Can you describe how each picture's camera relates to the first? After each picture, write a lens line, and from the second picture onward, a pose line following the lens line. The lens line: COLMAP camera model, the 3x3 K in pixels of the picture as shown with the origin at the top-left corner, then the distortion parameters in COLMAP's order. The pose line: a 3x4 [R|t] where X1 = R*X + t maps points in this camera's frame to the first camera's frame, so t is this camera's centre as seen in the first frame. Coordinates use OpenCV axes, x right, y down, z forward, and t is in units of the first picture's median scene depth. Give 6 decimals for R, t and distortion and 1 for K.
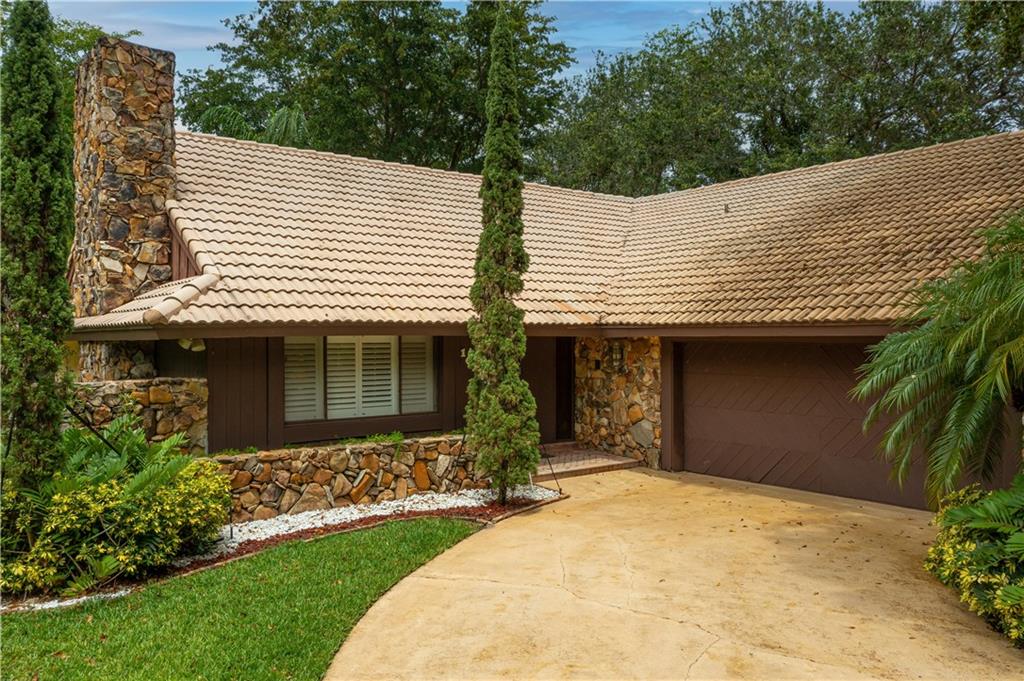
lens RADIAL K [[796.7, 0, 508.4], [0, 796.7, 344.5], [0, 0, 1]] dist [0.002544, -0.002866]
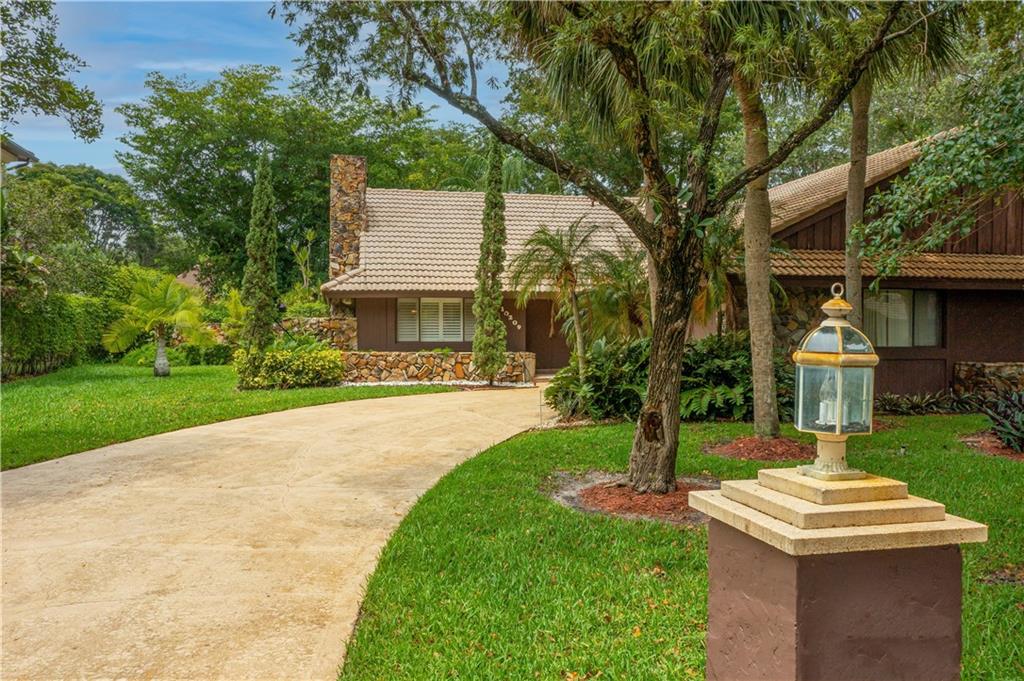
lens RADIAL K [[796.7, 0, 516.1], [0, 796.7, 344.2], [0, 0, 1]] dist [0.002544, -0.002866]
pose [[0.890751, 0.010895, -0.454360, 0.897822], [-0.007208, 0.999926, 0.009847, 0.082998], [0.454434, -0.005496, 0.890764, -0.648346]]
